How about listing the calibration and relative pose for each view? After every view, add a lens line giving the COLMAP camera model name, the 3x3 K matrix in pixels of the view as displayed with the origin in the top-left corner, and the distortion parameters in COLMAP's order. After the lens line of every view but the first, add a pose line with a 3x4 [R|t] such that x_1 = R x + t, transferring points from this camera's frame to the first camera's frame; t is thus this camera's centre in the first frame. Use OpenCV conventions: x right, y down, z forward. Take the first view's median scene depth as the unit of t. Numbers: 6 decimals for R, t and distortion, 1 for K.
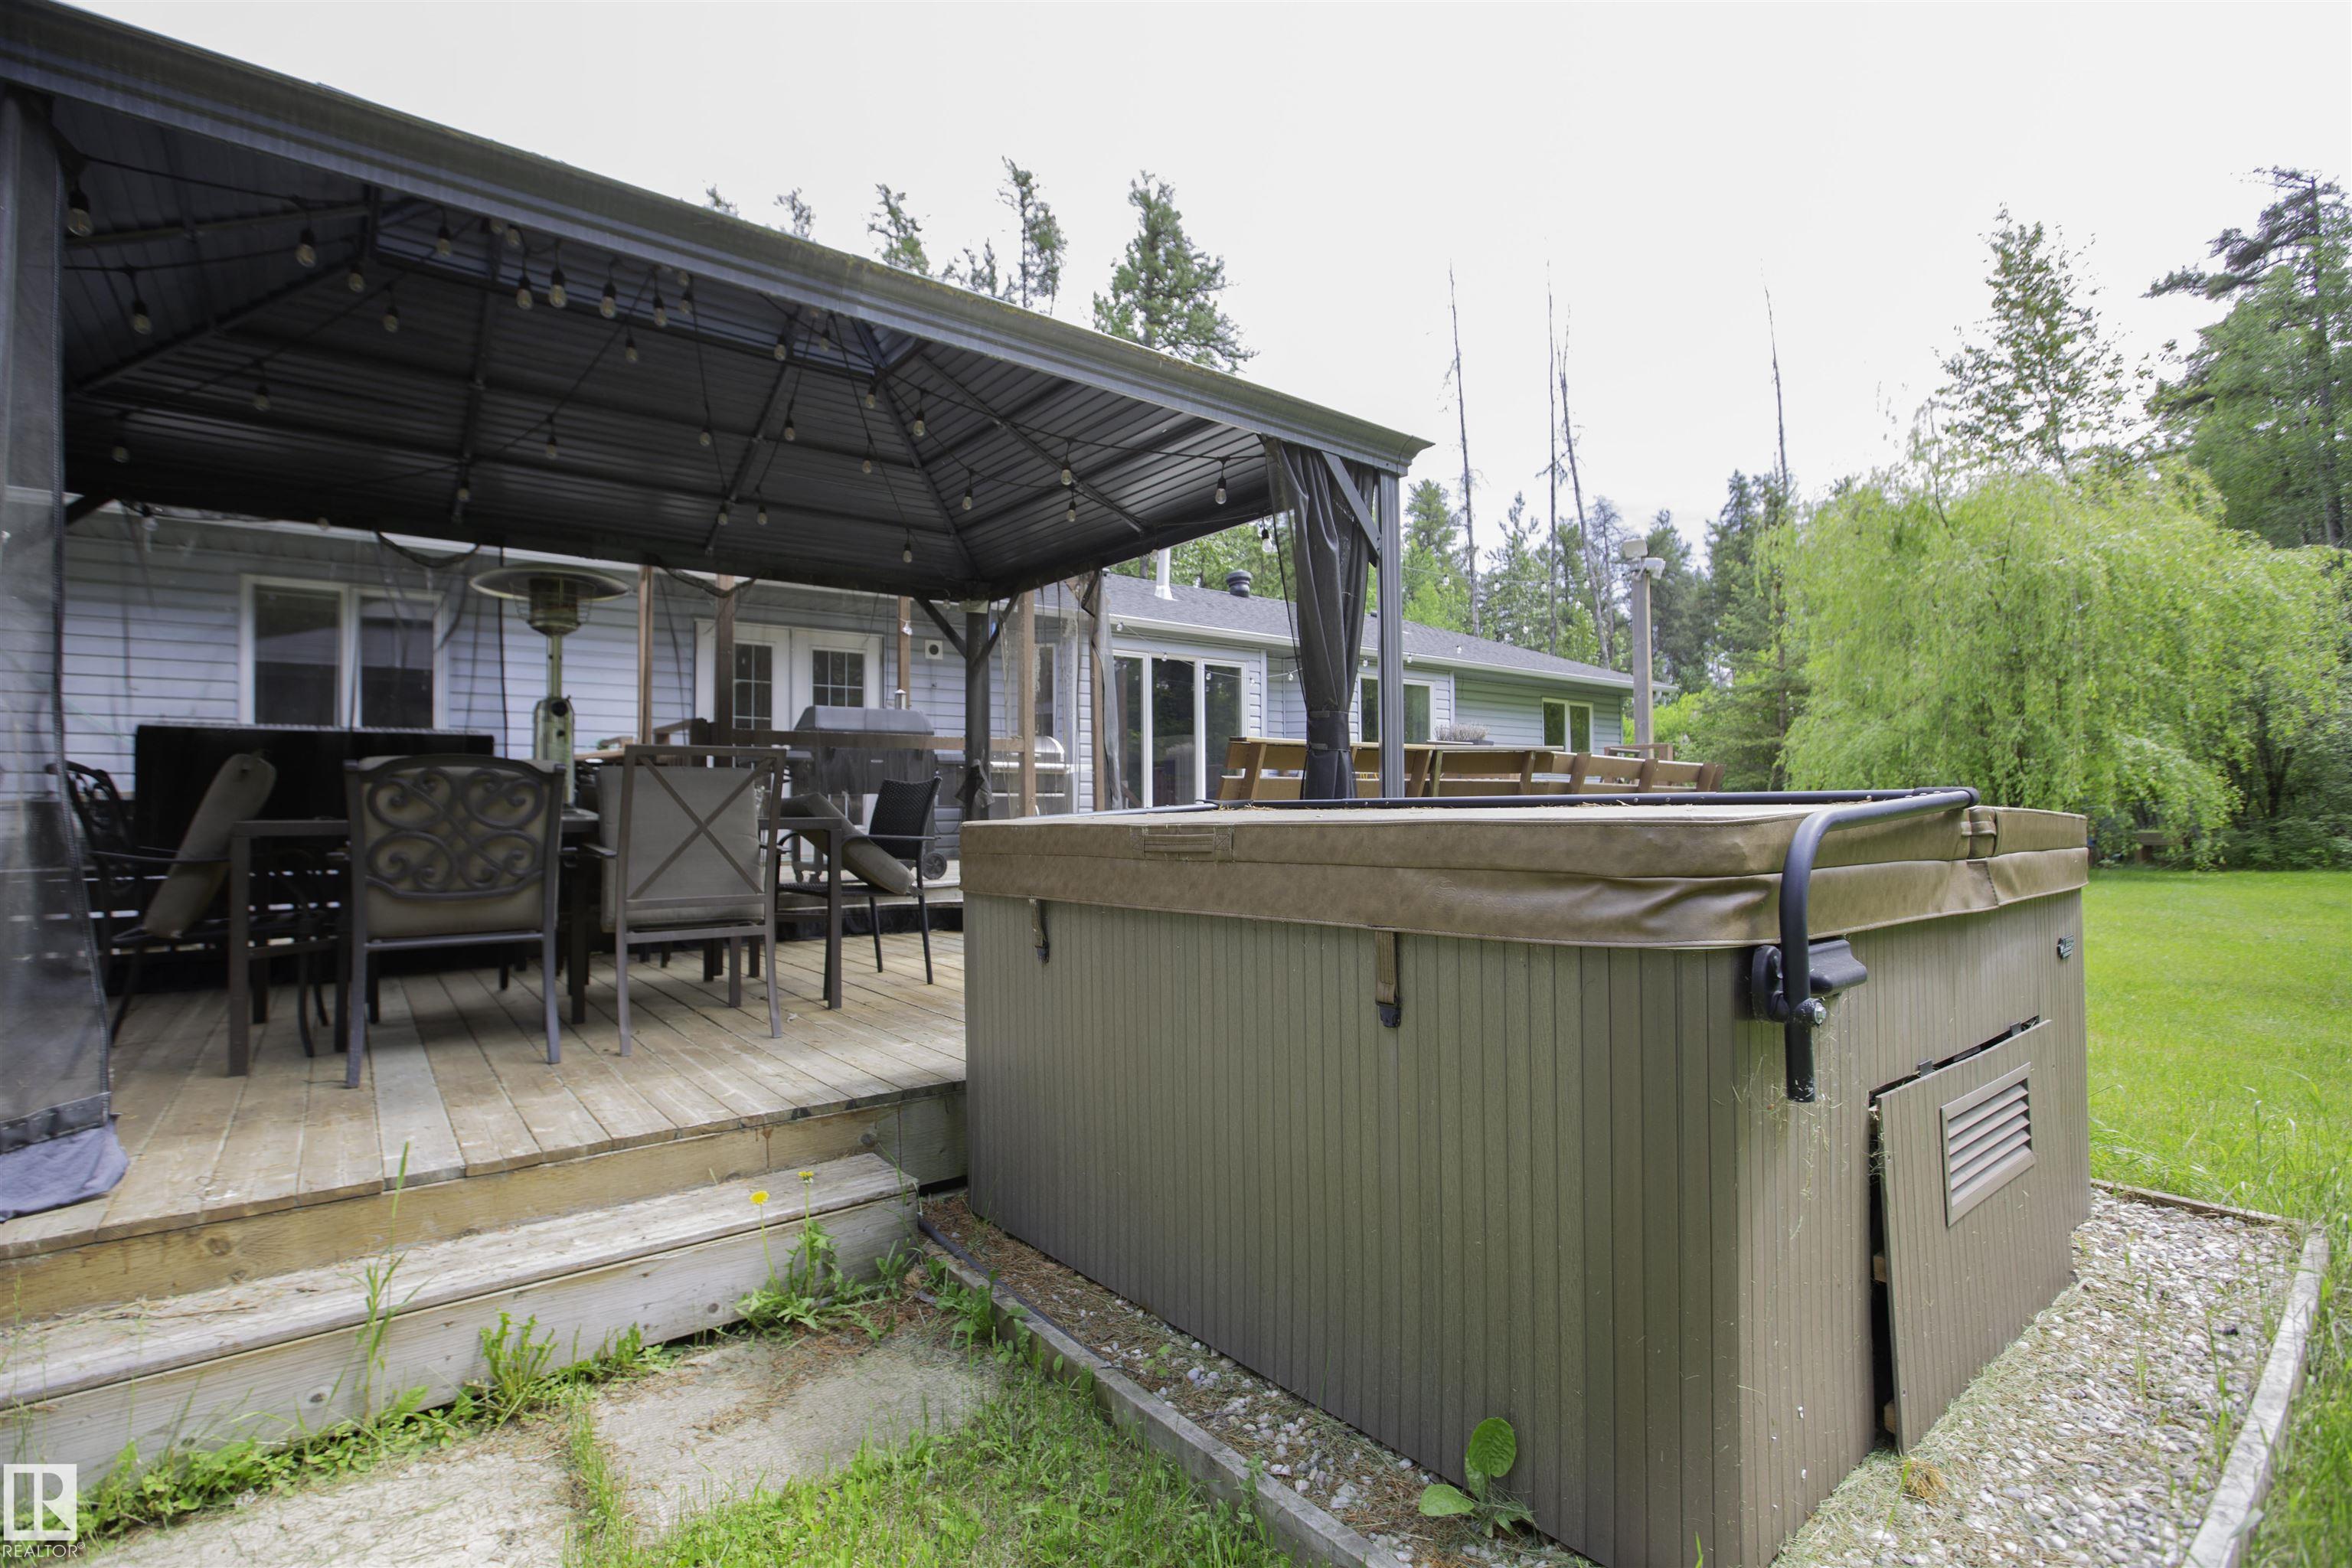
lens RADIAL K [[1101.2, 0, 1164.3], [0, 1101.2, 775.4], [0, 0, 1]] dist [-0.036454, 0.014150]
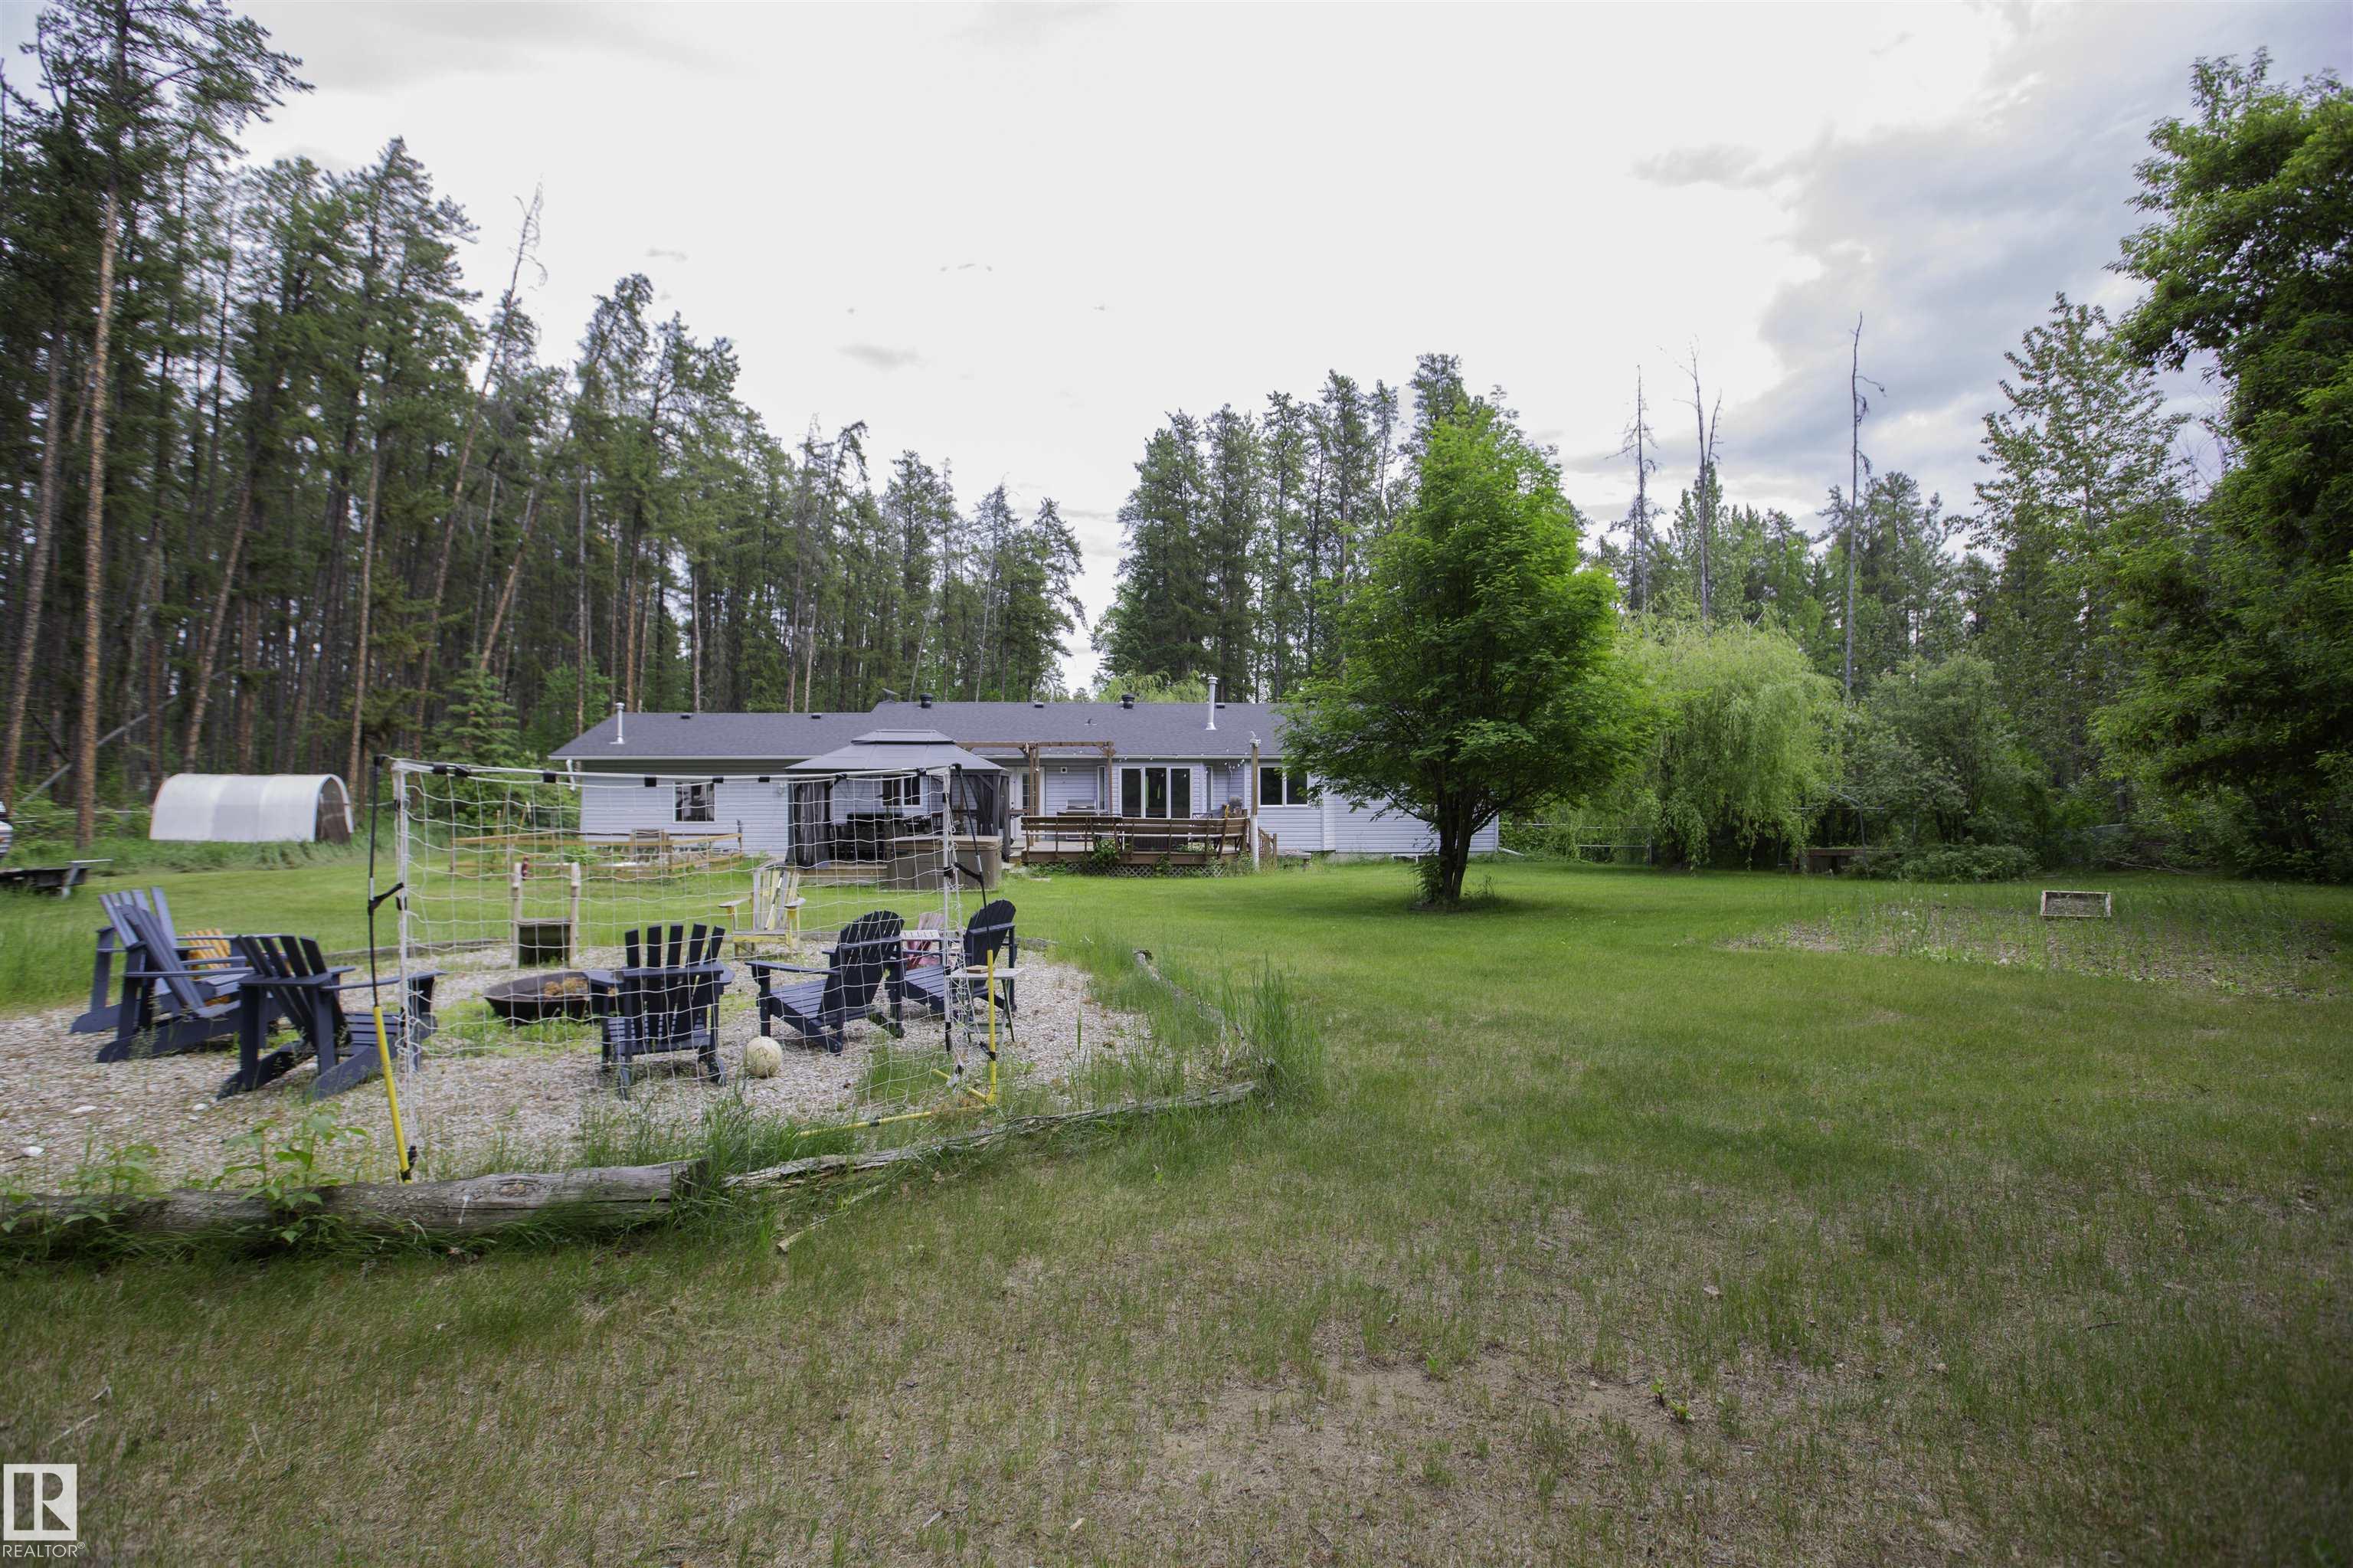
lens RADIAL K [[1101.7, 0, 1111.8], [0, 1101.7, 766.6], [0, 0, 1]] dist [-0.036454, 0.014150]
pose [[0.808497, -0.005491, -0.588475, 1.513678], [0.012694, 0.999887, 0.008110, -0.136478], [0.588364, -0.014027, 0.808475, -1.210512]]
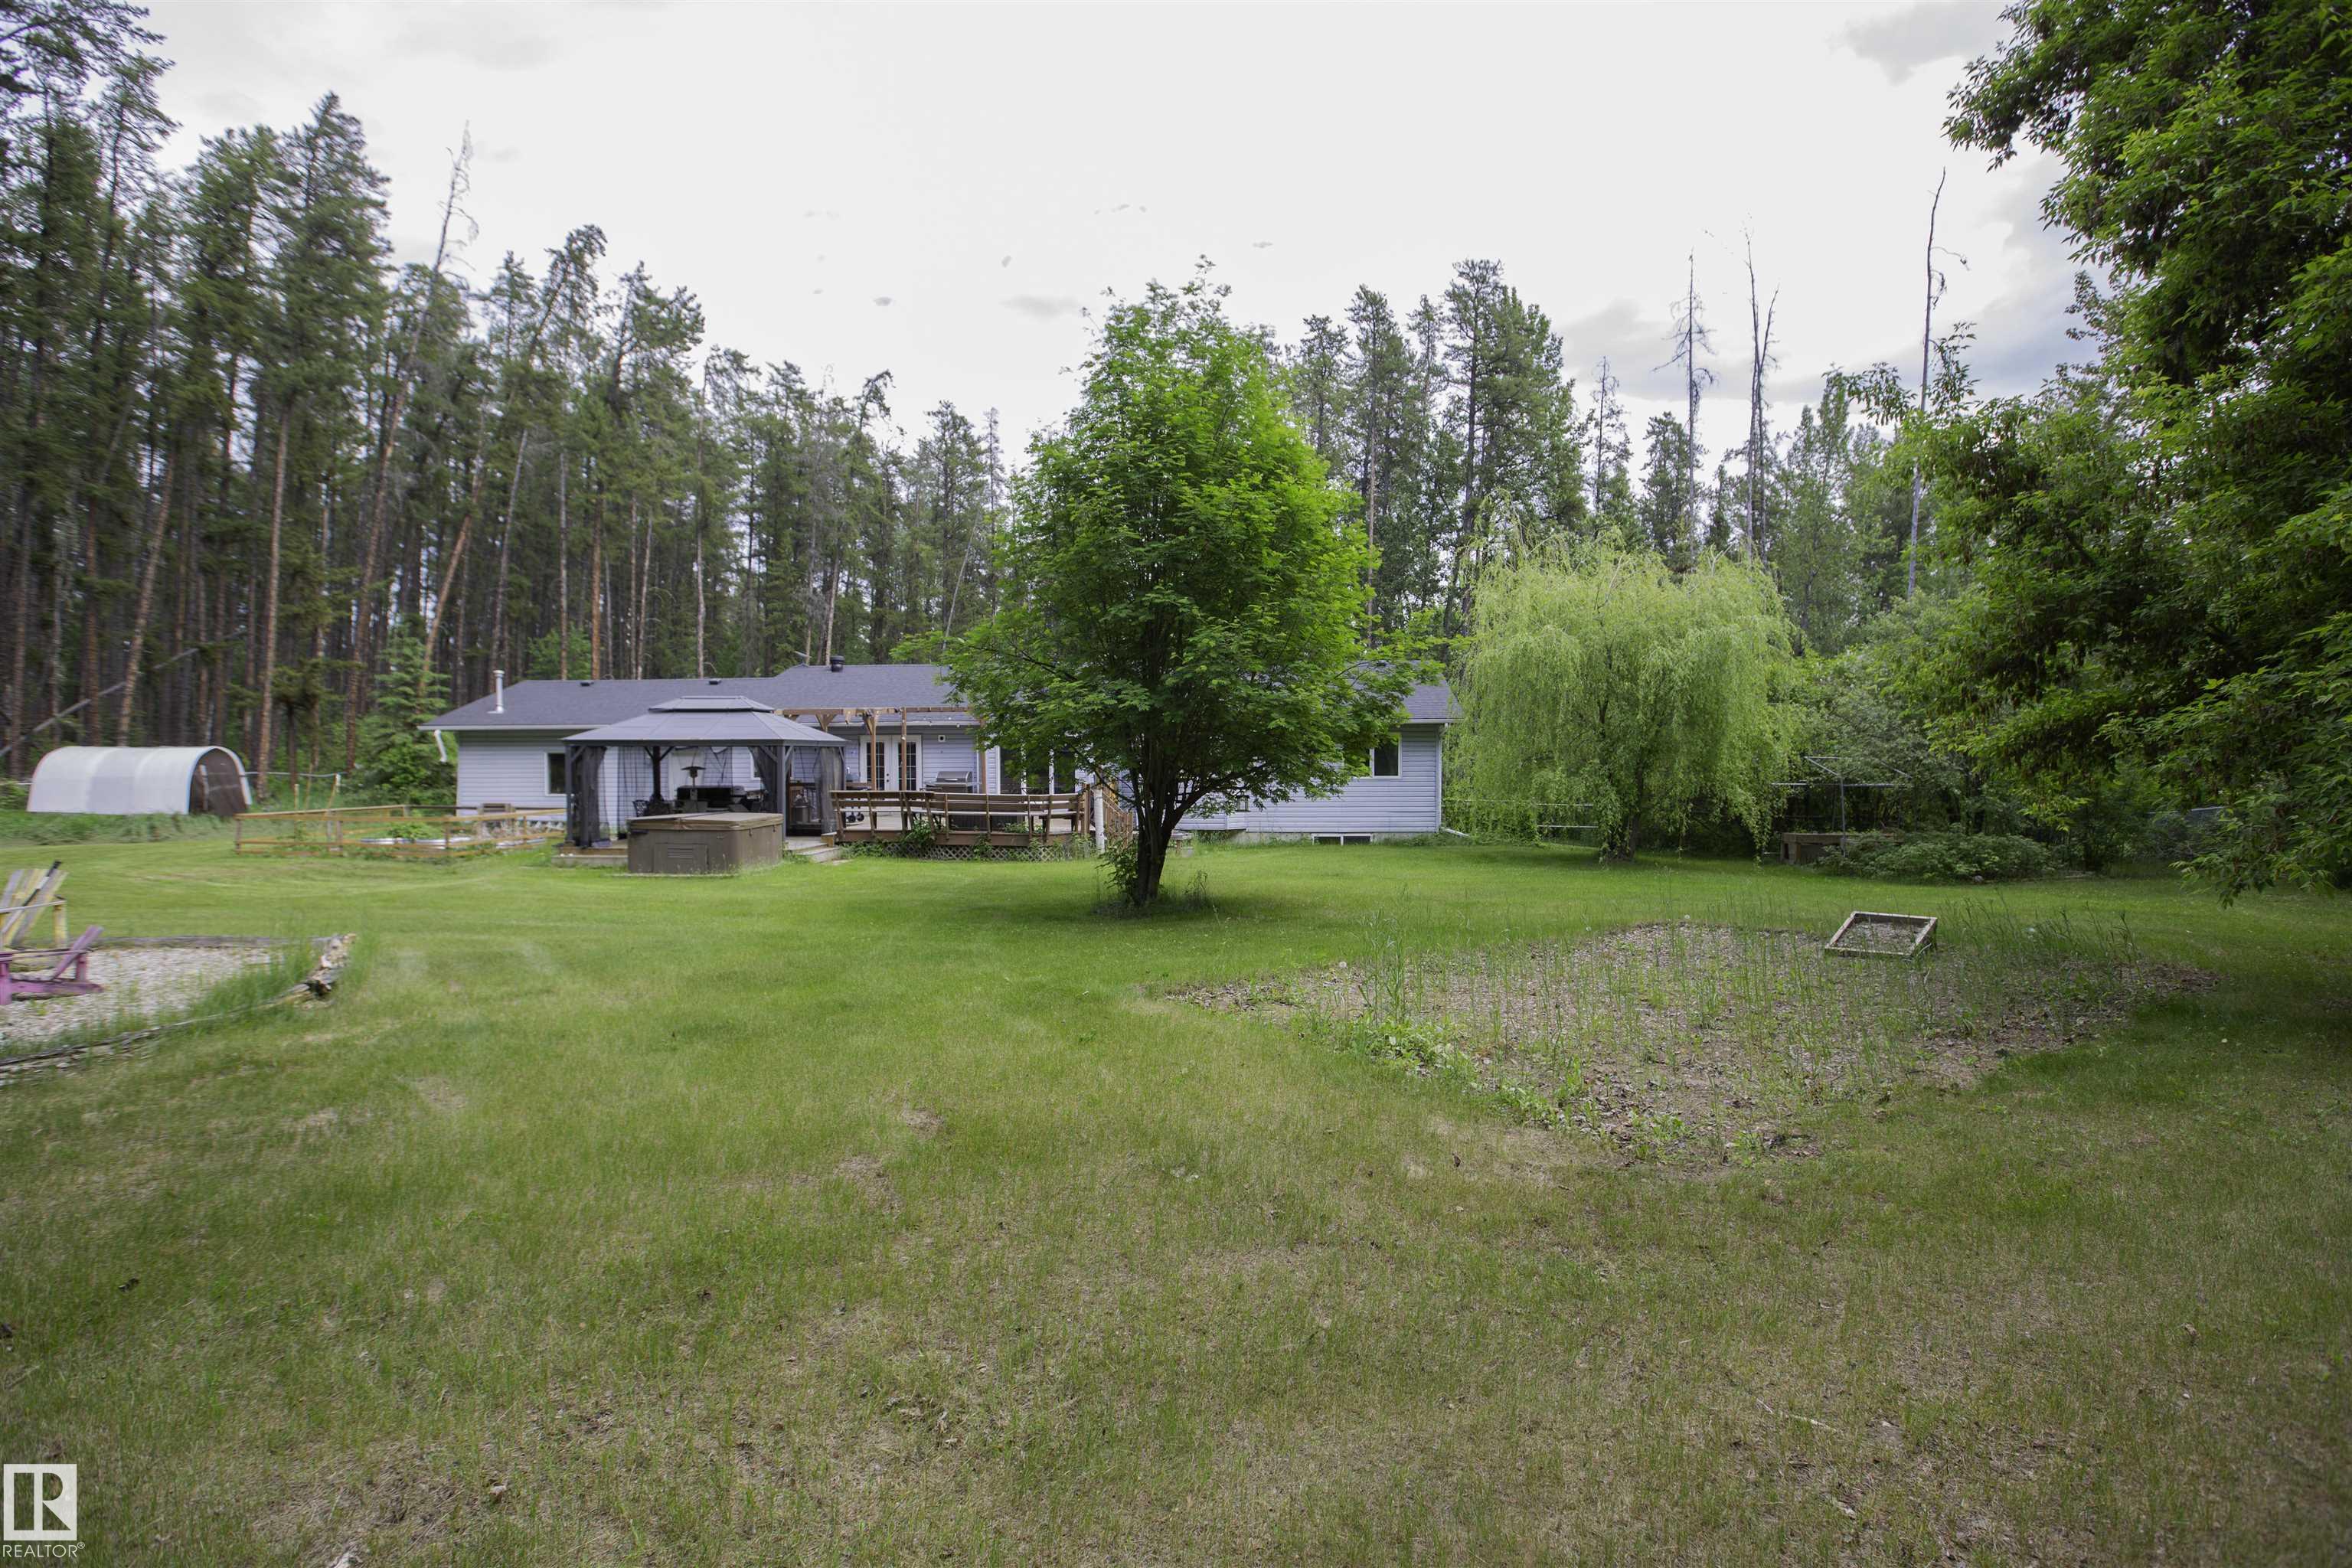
lens RADIAL K [[1129.4, 0, 1132.3], [0, 1129.4, 764.1], [0, 0, 1]] dist [-0.027422, 0.008712]
pose [[0.722800, 0.011644, -0.690959, 1.867695], [0.018080, 0.999197, 0.035751, -0.132684], [0.690821, -0.038333, 0.722009, -0.613106]]
